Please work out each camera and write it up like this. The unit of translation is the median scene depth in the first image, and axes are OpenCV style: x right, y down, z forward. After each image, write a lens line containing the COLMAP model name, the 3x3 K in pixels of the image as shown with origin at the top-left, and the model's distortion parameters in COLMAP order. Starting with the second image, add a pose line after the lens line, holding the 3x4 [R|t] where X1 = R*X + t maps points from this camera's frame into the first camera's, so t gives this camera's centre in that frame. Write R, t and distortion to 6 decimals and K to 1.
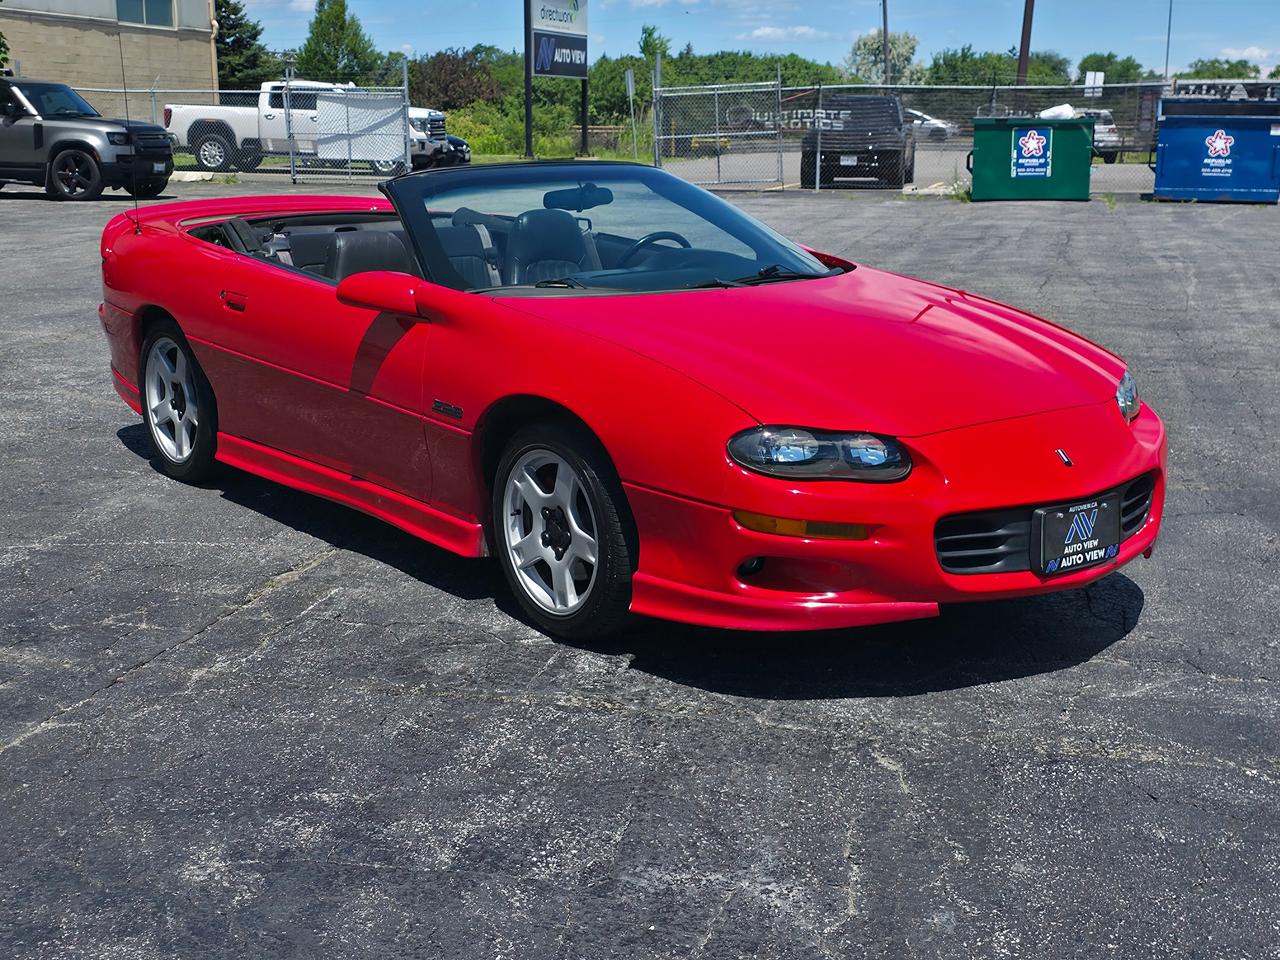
lens RADIAL K [[1732.1, 0, 652.1], [0, 1732.1, 487.5], [0, 0, 1]] dist [0.065571, 0.000000]
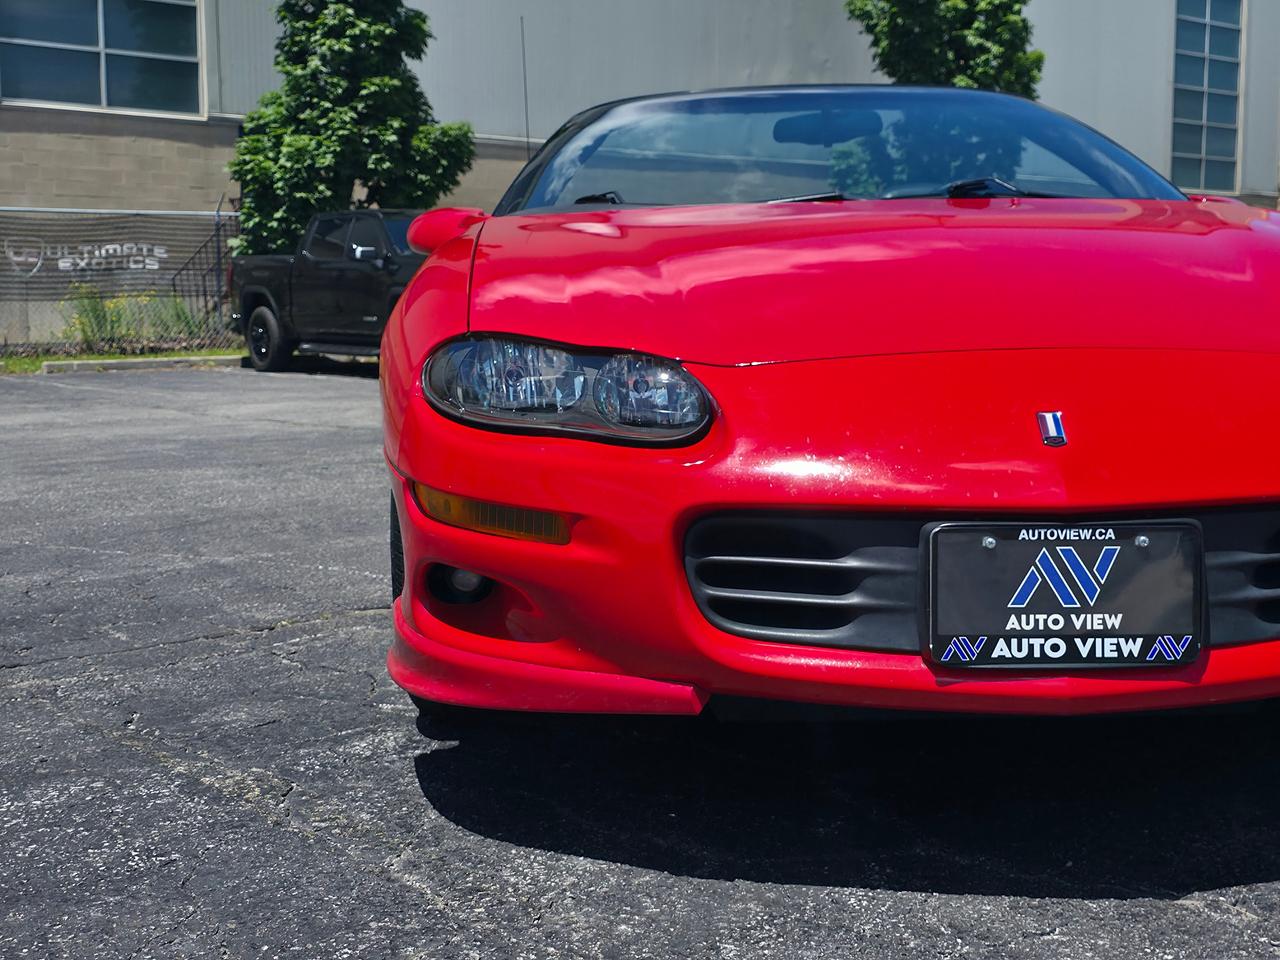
lens RADIAL K [[1732.1, 0, 623.9], [0, 1732.1, 477.3], [0, 0, 1]] dist [0.065571, 0.000000]
pose [[0.792270, 0.051085, -0.608029, 0.429361], [-0.122466, 0.989525, -0.076438, 0.045290], [0.597755, 0.135022, 0.790227, 0.563687]]
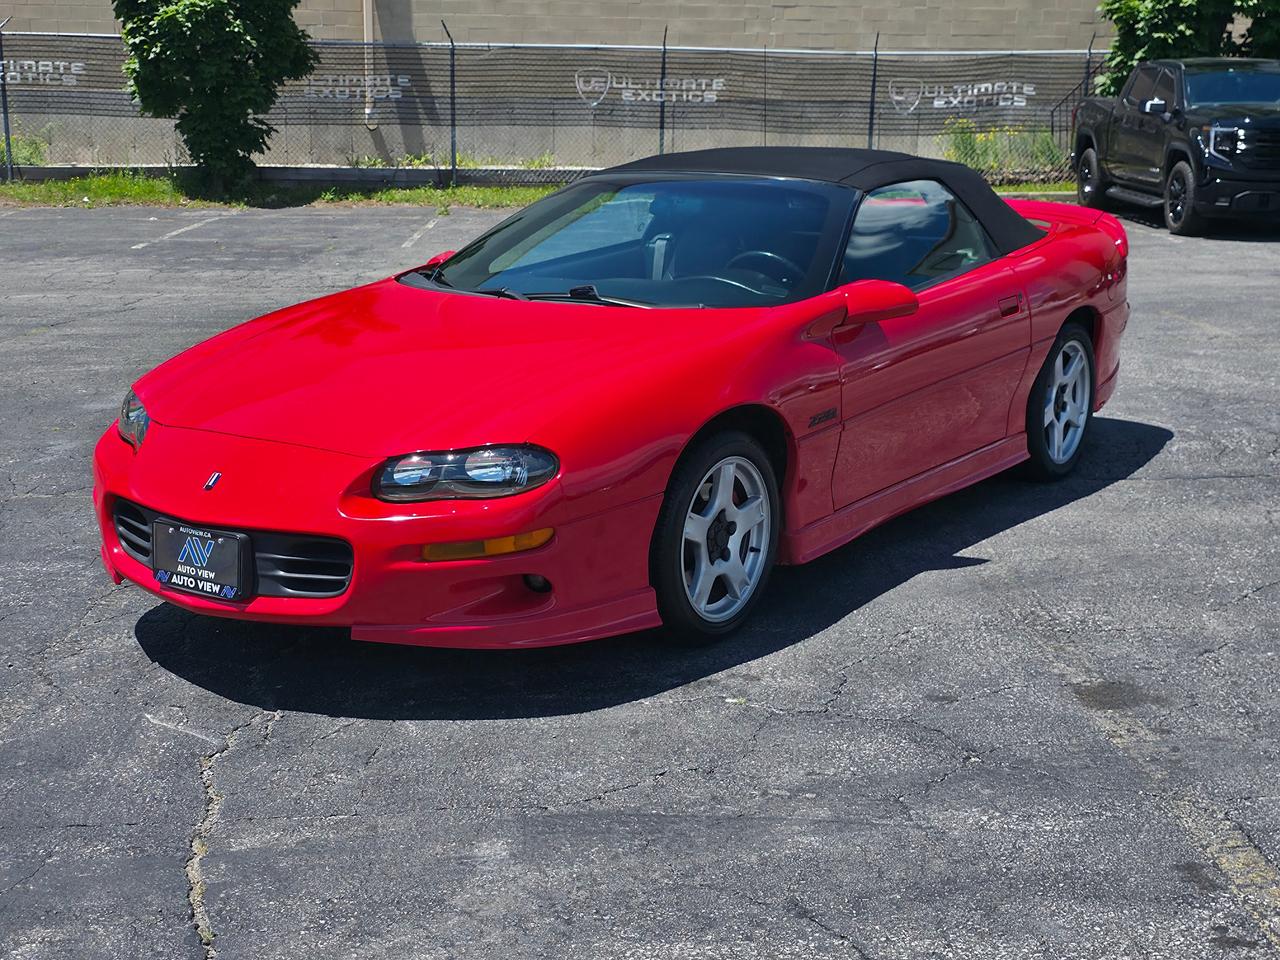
lens RADIAL K [[1732.1, 0, 682.8], [0, 1732.1, 502.2], [0, 0, 1]] dist [0.065571, 0.000000]
pose [[0.307309, 0.228789, -0.923697, 1.226489], [-0.214330, 0.962369, 0.167060, -0.226294], [0.927159, 0.146637, 0.344781, 0.907158]]
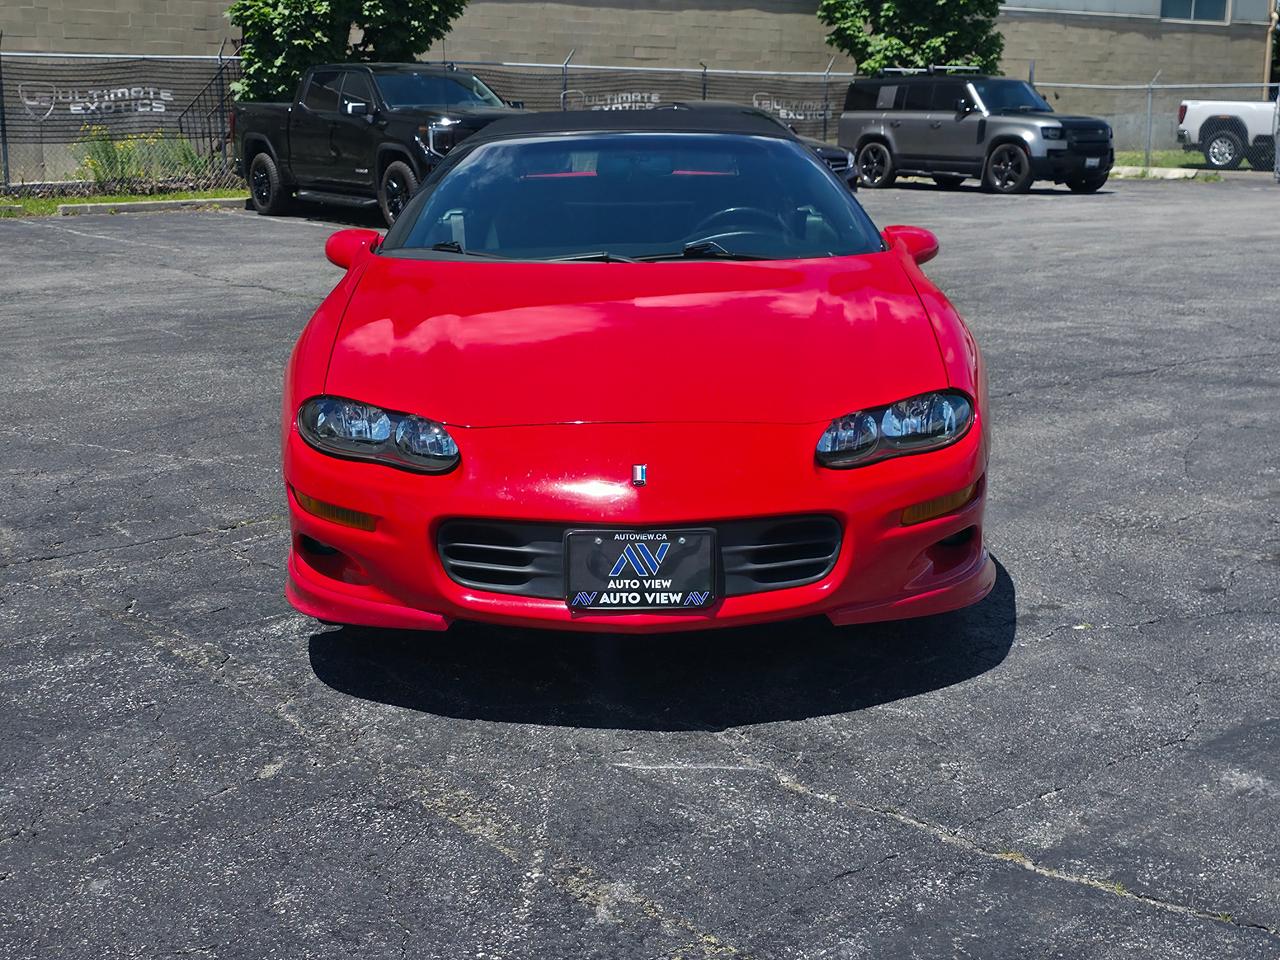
lens RADIAL K [[1732.1, 0, 648.2], [0, 1732.1, 483.1], [0, 0, 1]] dist [0.065571, 0.000000]
pose [[0.792378, 0.129783, -0.596065, 0.731674], [-0.132312, 0.990410, 0.039756, -0.046534], [0.595509, 0.047365, 0.801951, 0.339494]]
